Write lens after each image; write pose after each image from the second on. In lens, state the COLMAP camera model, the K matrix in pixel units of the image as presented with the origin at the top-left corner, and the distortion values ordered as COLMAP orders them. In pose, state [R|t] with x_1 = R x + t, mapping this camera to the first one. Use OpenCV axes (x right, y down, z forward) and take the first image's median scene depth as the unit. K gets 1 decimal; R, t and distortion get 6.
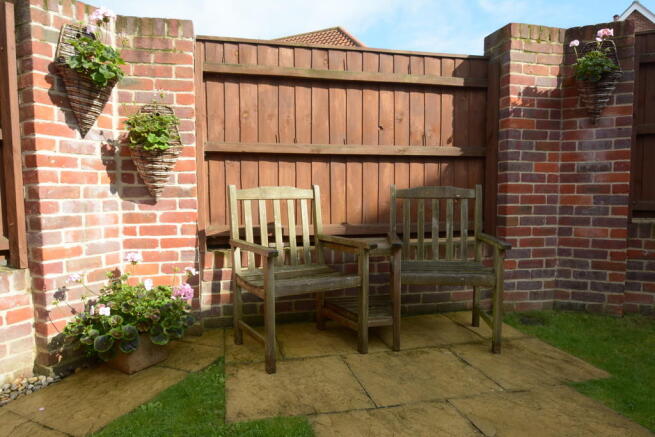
lens RADIAL K [[441.9, 0, 327.4], [0, 441.9, 238.3], [0, 0, 1]] dist [-0.051415, 0.000103]
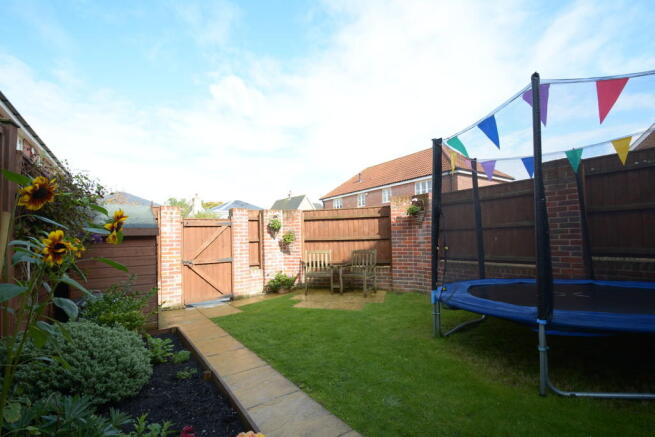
lens RADIAL K [[290.6, 0, 327.5], [0, 290.6, 238.1], [0, 0, 1]] dist [-0.000672, -0.000030]
pose [[0.879624, -0.014856, -0.475437, 1.044414], [-0.026477, 0.996433, -0.080123, -0.021622], [0.474932, 0.083066, 0.876093, -1.056664]]
